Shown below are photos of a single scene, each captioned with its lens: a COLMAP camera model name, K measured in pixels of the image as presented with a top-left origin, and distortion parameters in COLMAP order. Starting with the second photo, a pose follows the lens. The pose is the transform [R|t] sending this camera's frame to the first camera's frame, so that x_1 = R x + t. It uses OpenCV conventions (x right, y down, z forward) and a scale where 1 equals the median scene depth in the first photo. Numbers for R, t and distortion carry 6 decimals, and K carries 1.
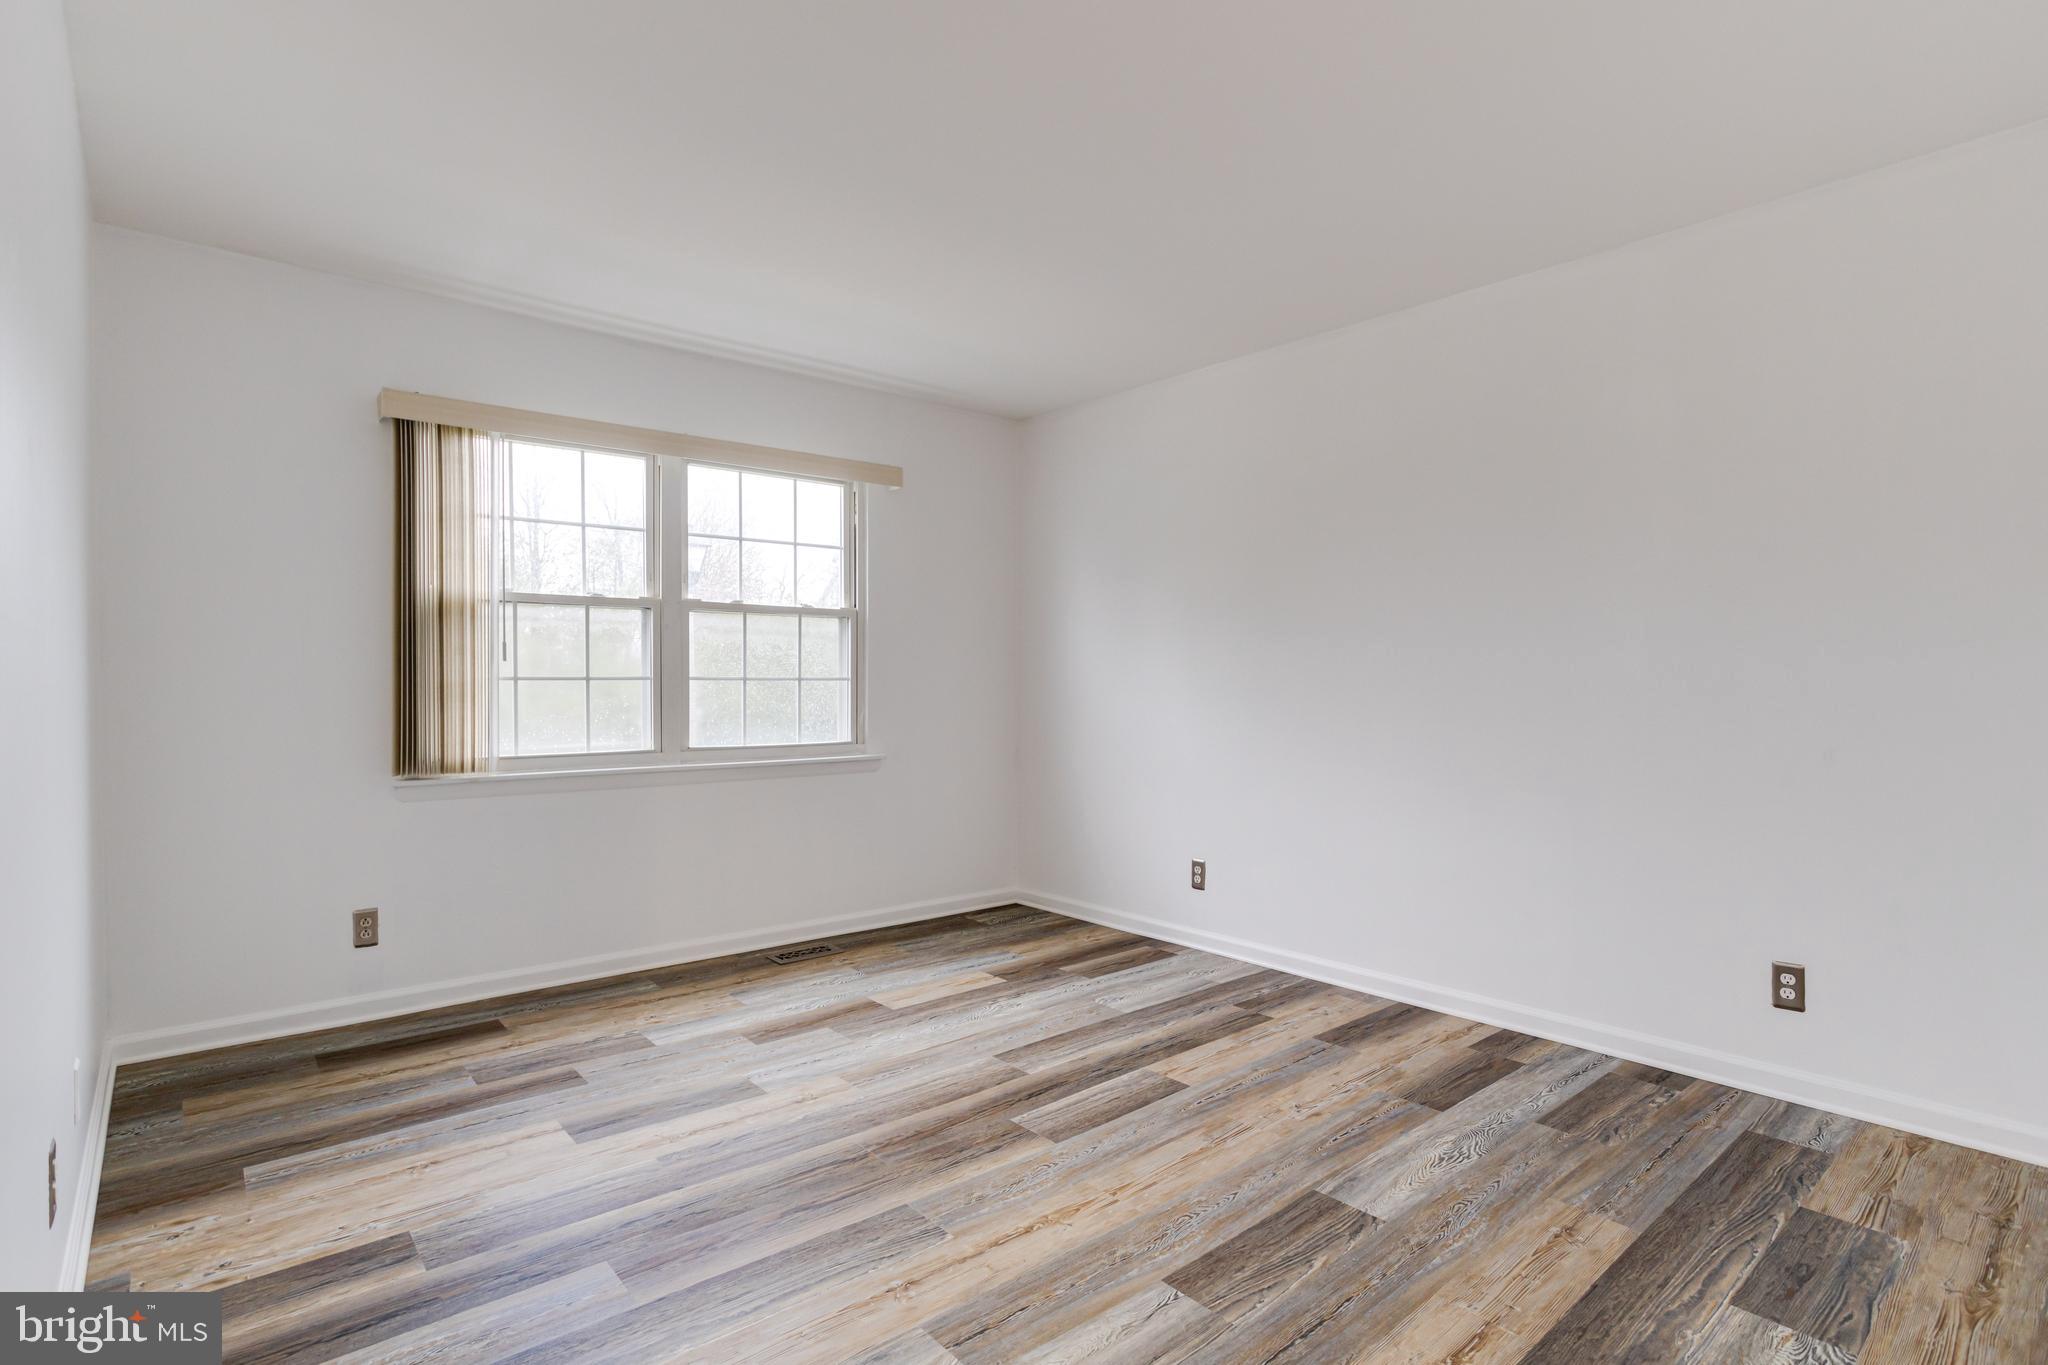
lens RADIAL K [[1005.6, 0, 1018.4], [0, 1005.6, 690.9], [0, 0, 1]] dist [-0.044436, 0.028371]
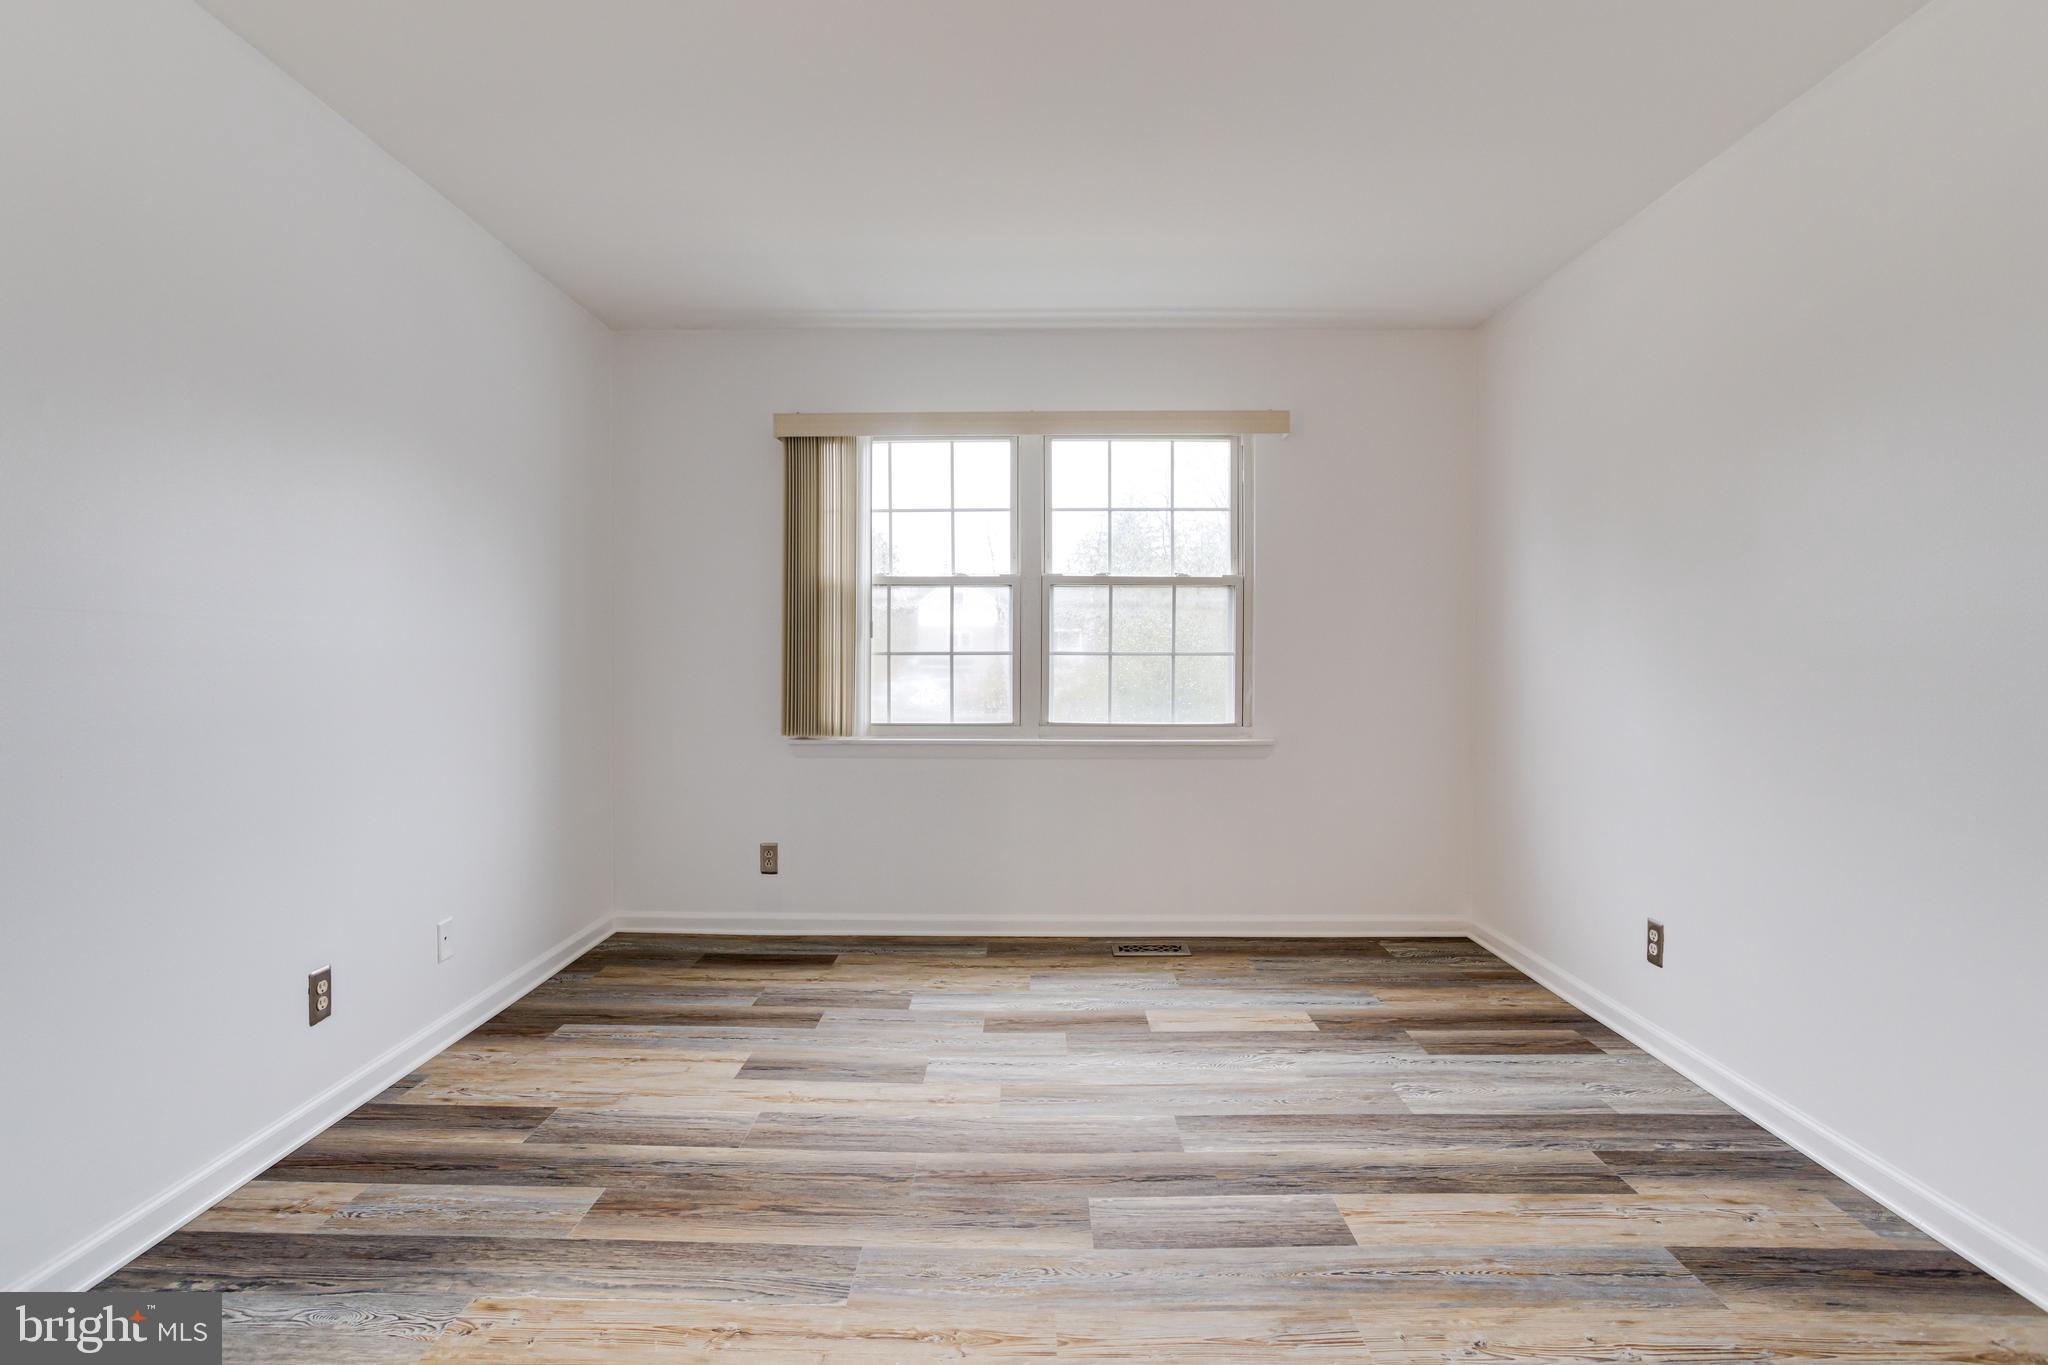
lens RADIAL K [[990.5, 0, 1017.5], [0, 990.5, 659.4], [0, 0, 1]] dist [-0.041032, 0.024149]
pose [[0.754069, 0.002082, -0.656792, 0.349998], [-0.007128, 0.999962, -0.005015, -0.001588], [0.656757, 0.008463, 0.754055, 0.269452]]
